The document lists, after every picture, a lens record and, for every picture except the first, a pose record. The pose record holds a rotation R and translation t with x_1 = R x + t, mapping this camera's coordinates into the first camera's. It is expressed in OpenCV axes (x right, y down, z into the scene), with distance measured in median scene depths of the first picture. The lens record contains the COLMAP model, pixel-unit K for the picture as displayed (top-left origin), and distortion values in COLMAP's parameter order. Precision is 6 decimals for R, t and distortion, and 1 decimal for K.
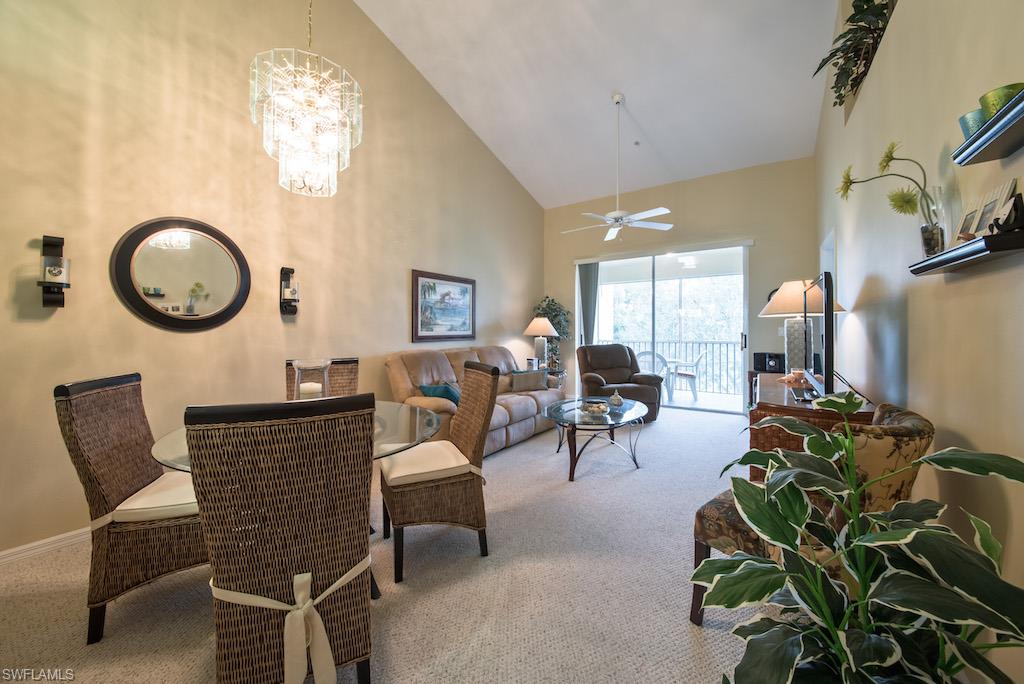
lens RADIAL K [[367.7, 0, 502.6], [0, 367.7, 338.5], [0, 0, 1]] dist [0.000717, 0.000020]
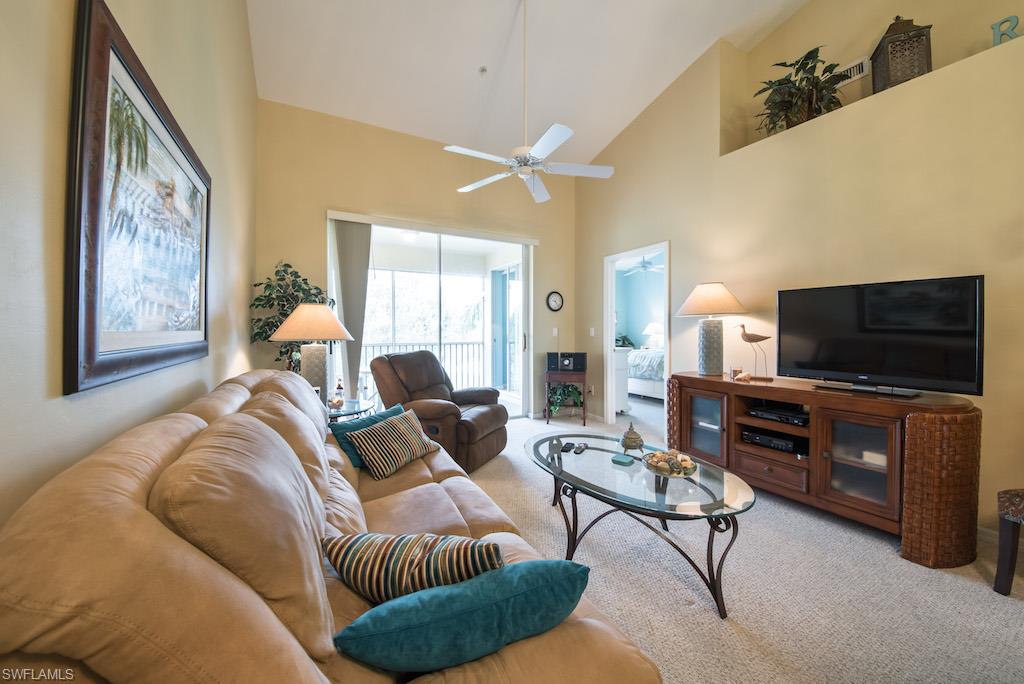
lens RADIAL K [[367.7, 0, 502.6], [0, 367.7, 338.5], [0, 0, 1]] dist [0.000717, 0.000020]
pose [[0.440891, -0.014935, 0.897436, -0.465888], [0.019639, 0.999783, 0.006990, -0.018370], [-0.897346, 0.014543, 0.441088, 1.111812]]
